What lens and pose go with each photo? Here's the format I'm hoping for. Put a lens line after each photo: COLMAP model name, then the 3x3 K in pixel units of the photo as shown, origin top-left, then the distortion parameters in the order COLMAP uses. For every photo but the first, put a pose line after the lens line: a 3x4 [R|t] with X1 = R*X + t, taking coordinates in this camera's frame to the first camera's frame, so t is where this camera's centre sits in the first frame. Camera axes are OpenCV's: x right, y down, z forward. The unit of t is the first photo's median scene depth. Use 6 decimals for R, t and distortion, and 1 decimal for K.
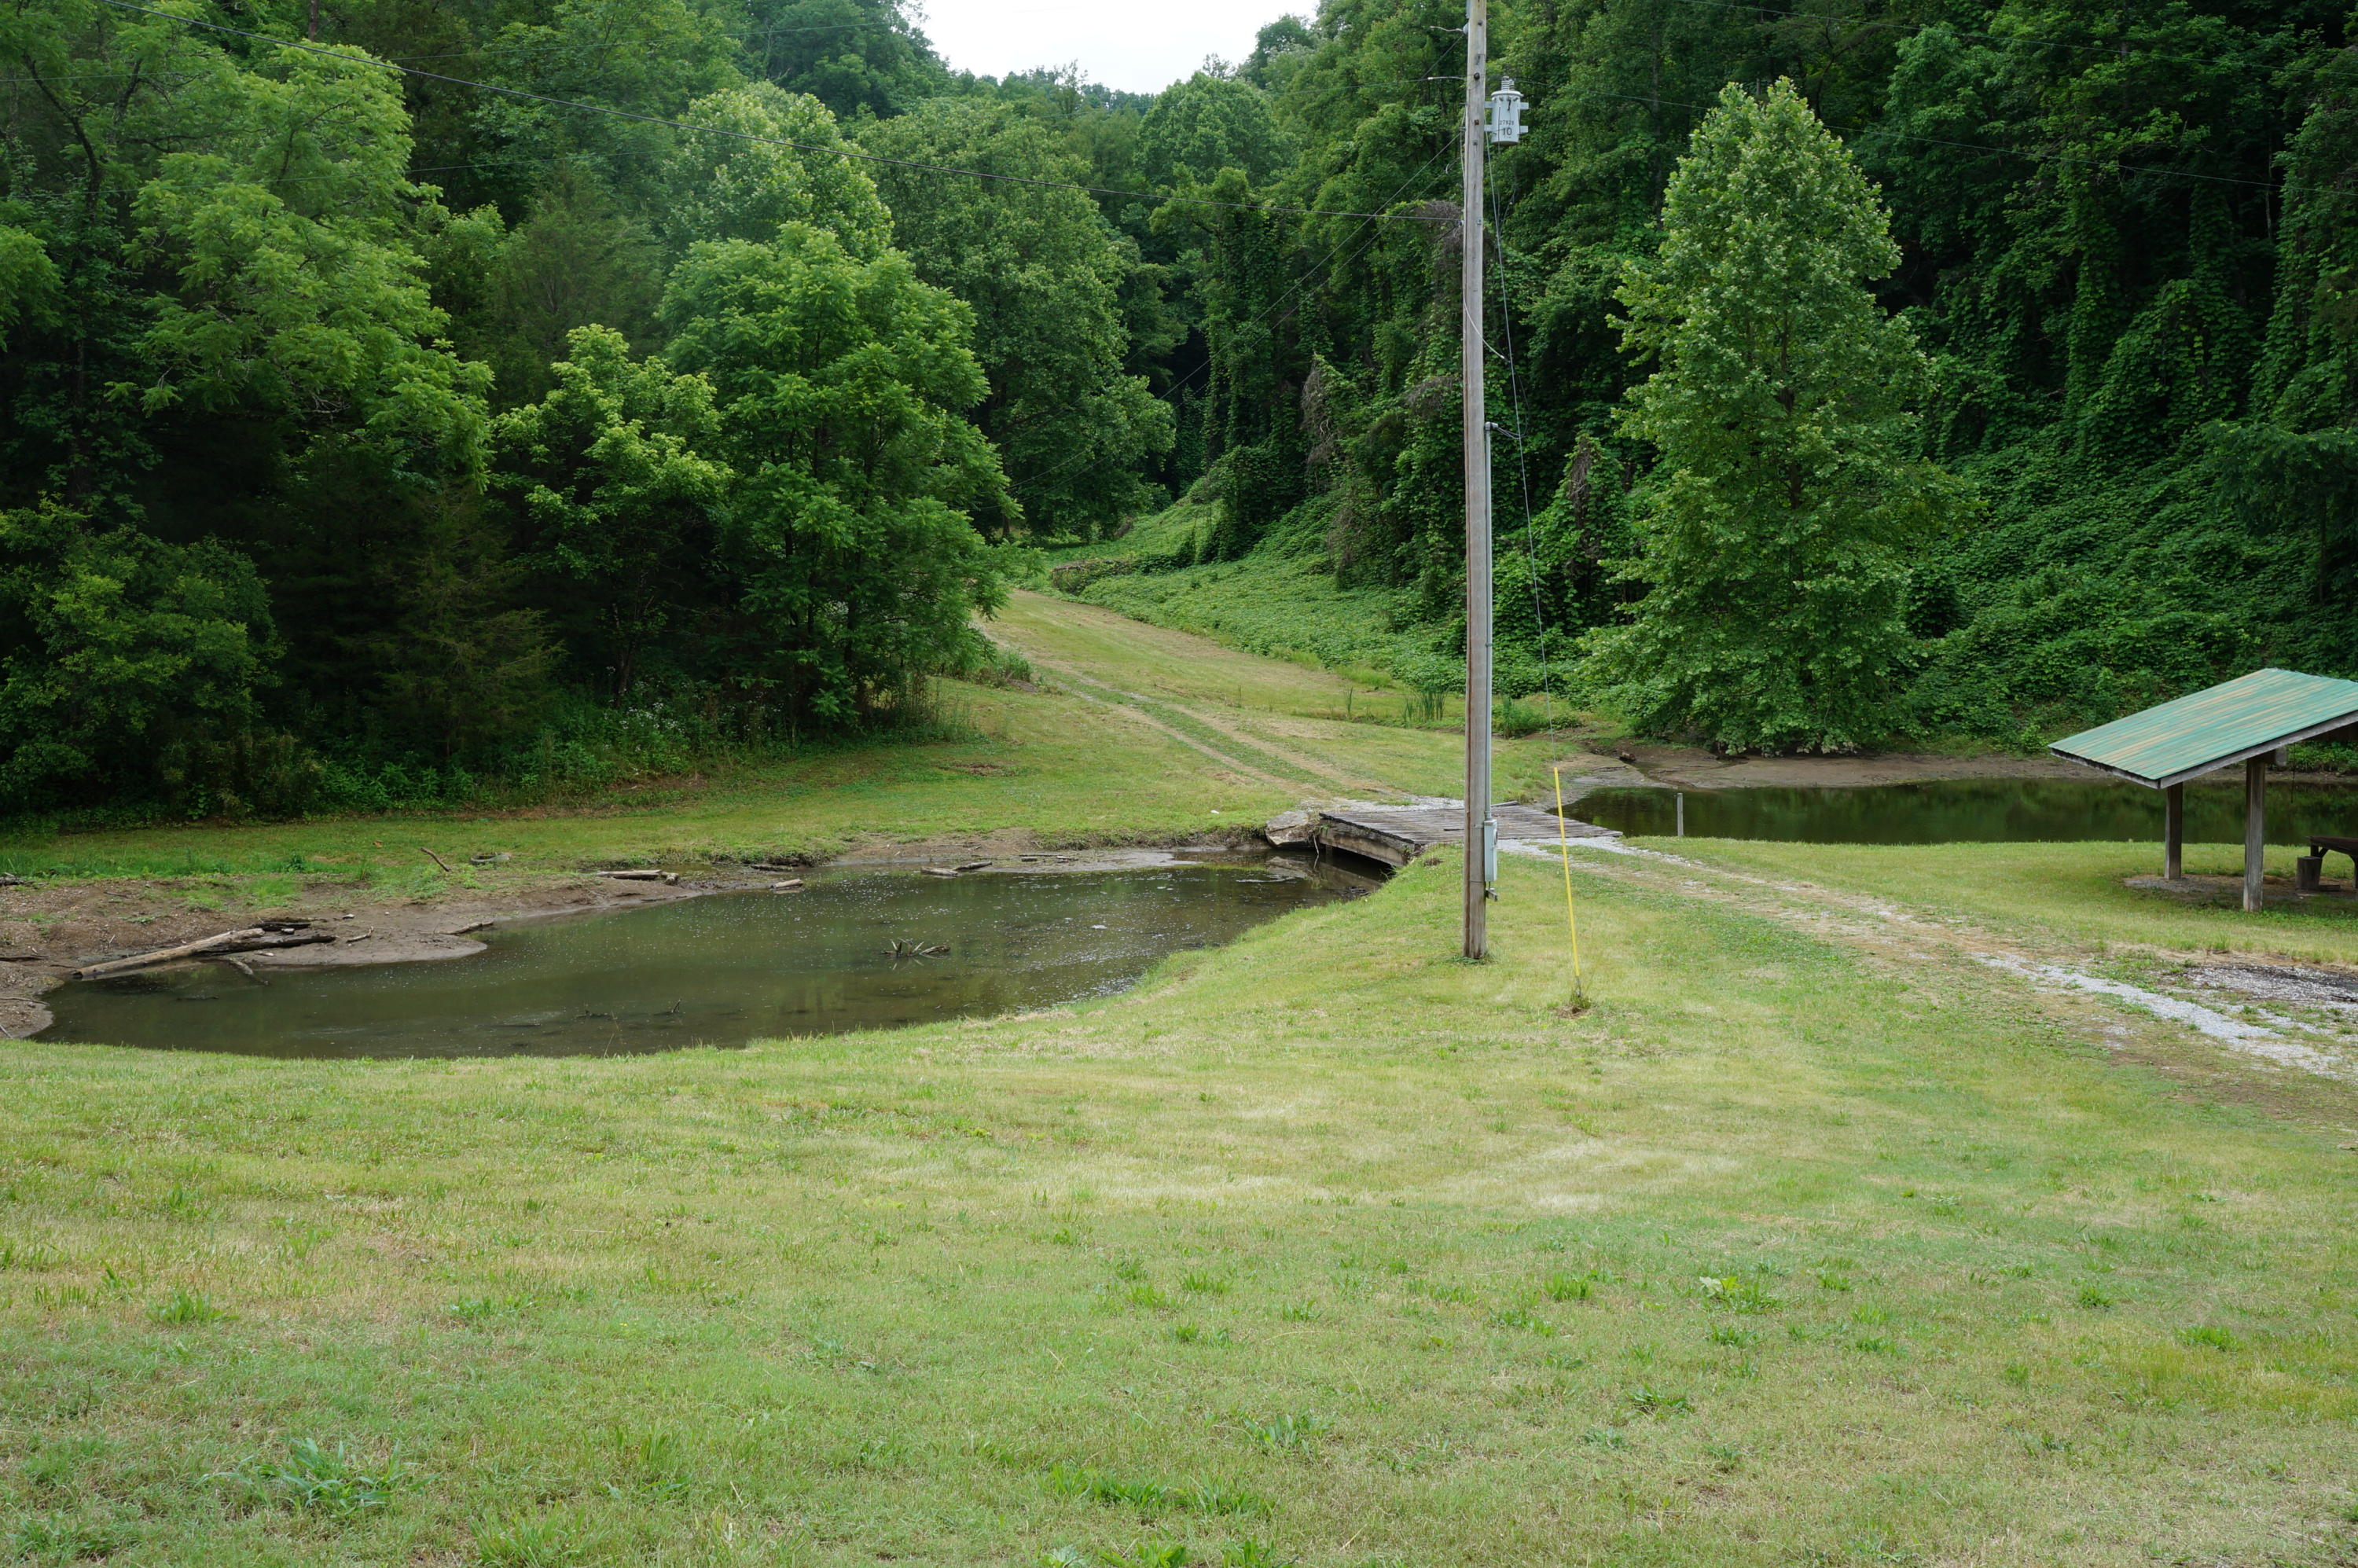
lens RADIAL K [[2582.2, 0, 1189.5], [0, 2582.2, 761.7], [0, 0, 1]] dist [0.034493, 0.000000]
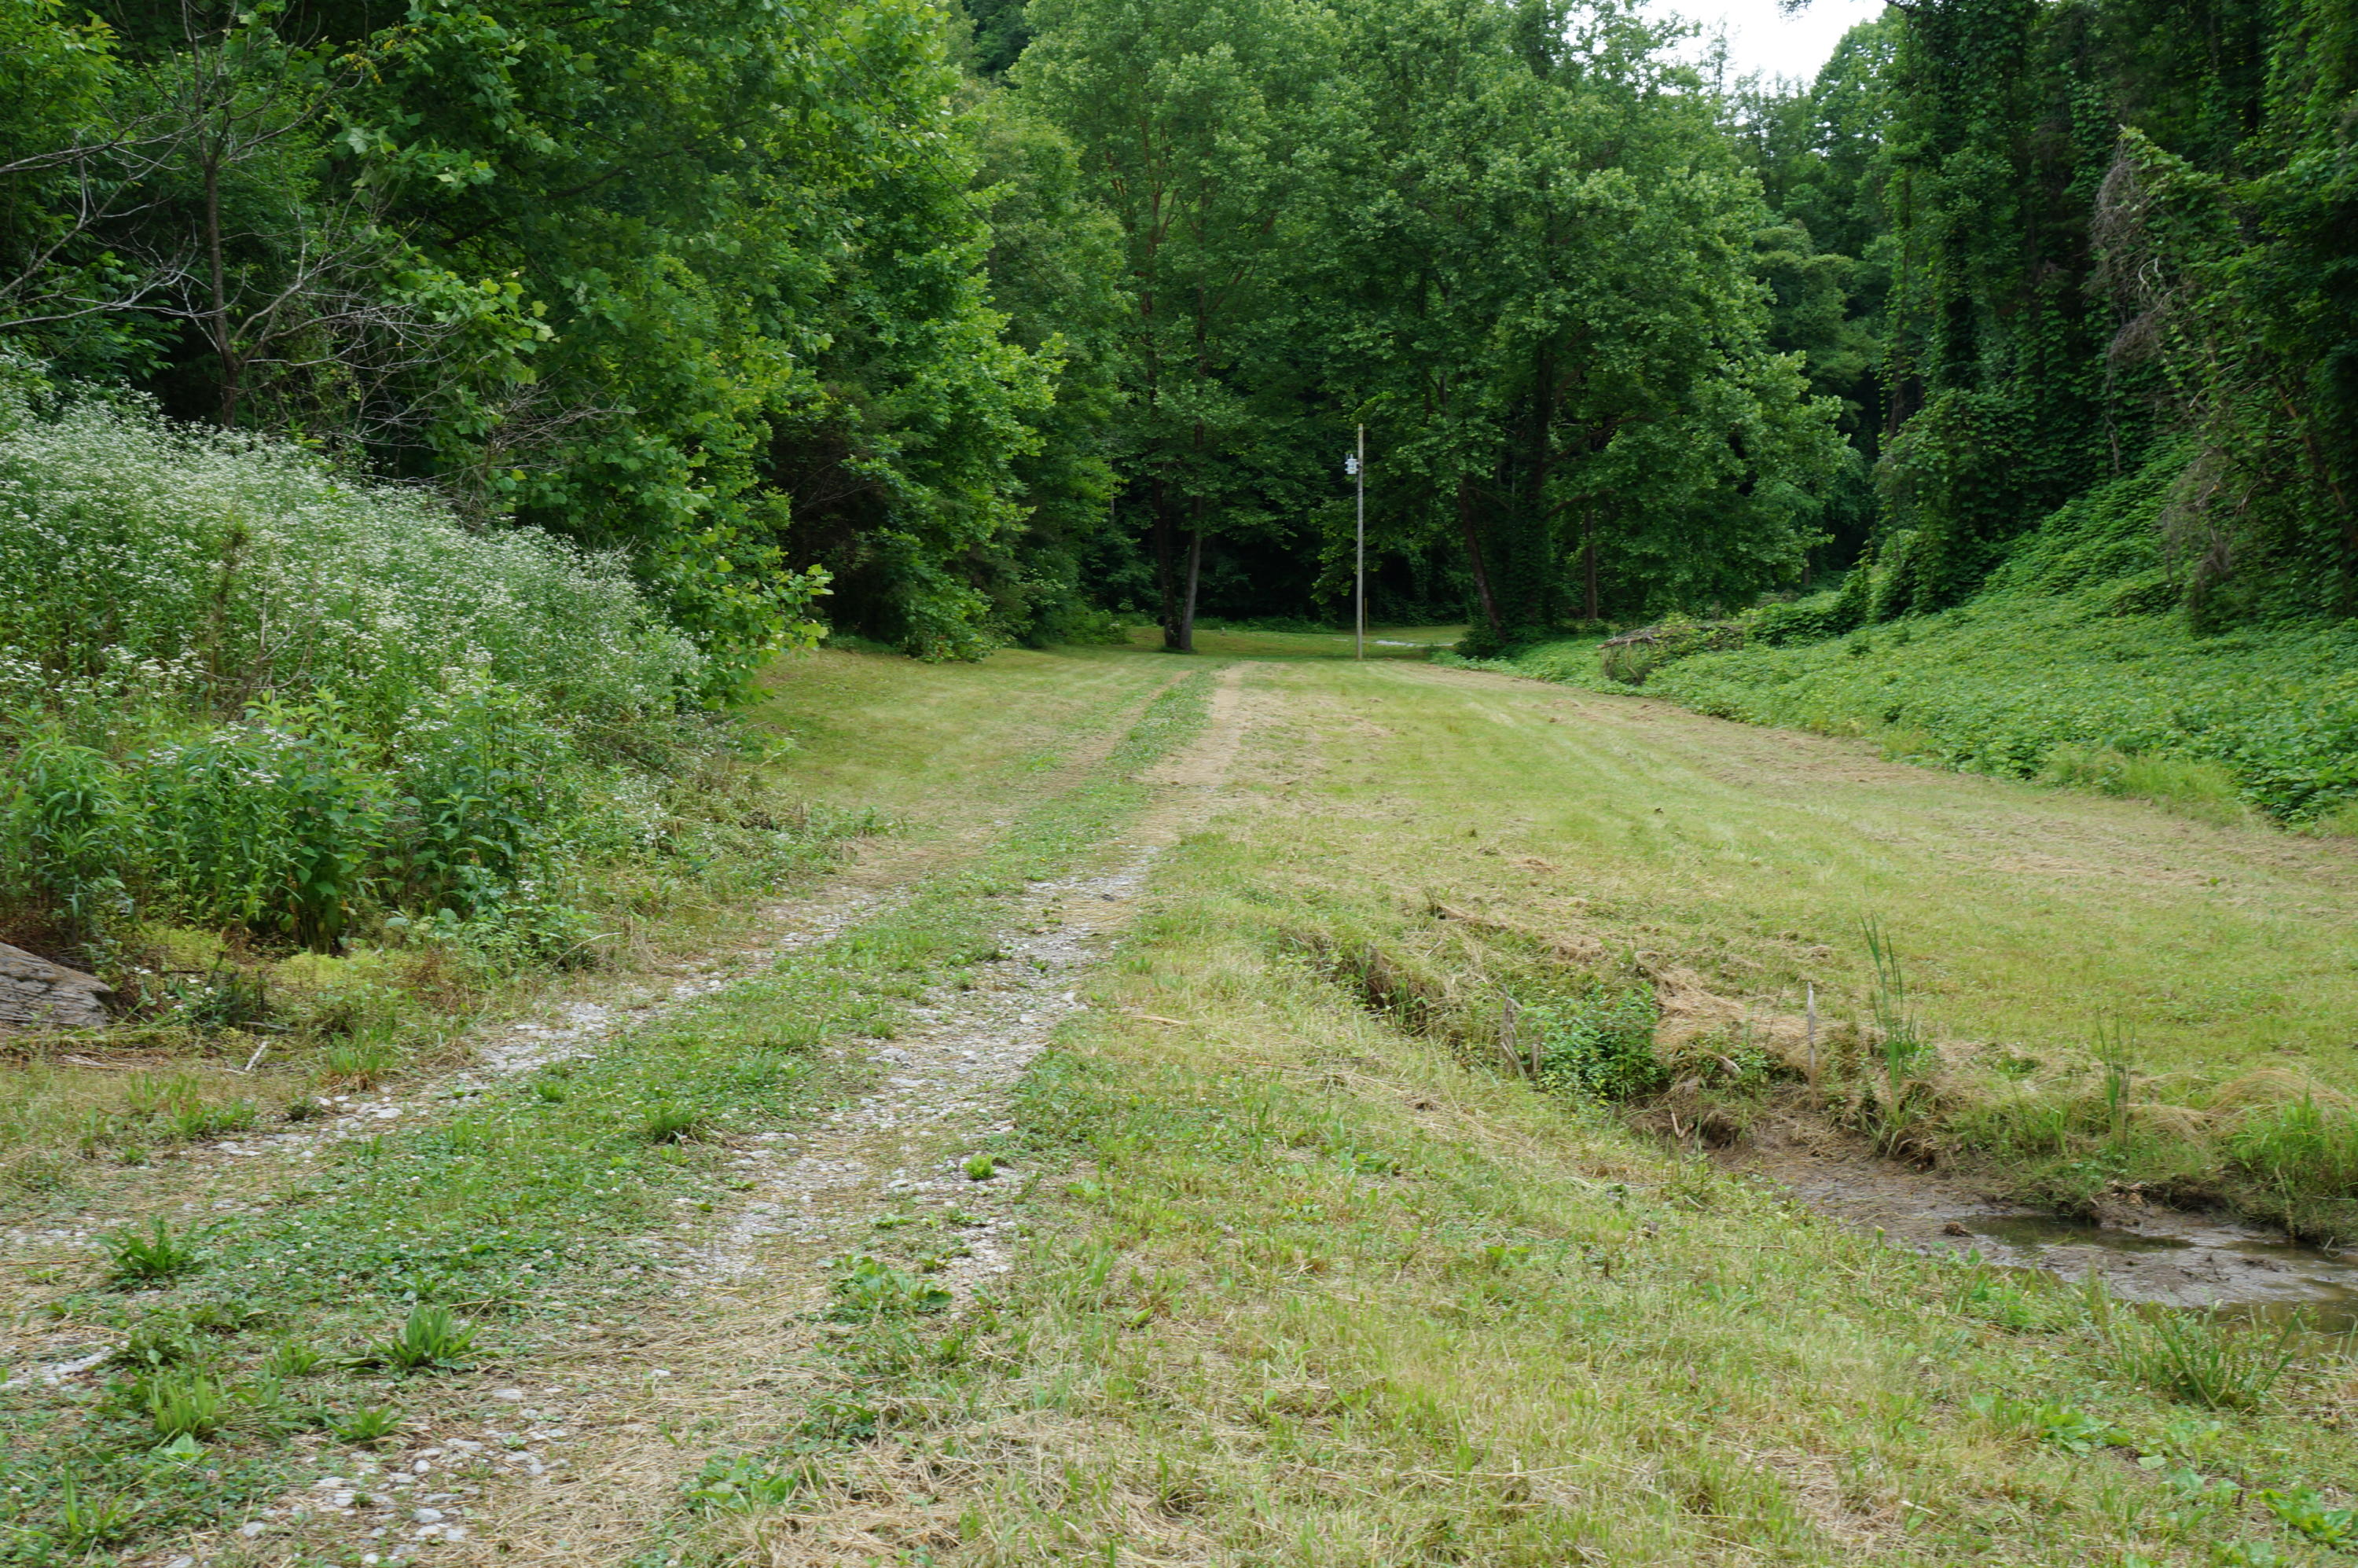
lens RADIAL K [[2582.2, 0, 1175.1], [0, 2582.2, 697.5], [0, 0, 1]] dist [0.034493, 0.000000]
pose [[0.961242, -0.015840, -0.275252, 0.025752], [-0.007705, 0.996415, -0.084248, -0.036492], [0.275599, 0.083104, 0.957674, 1.037647]]
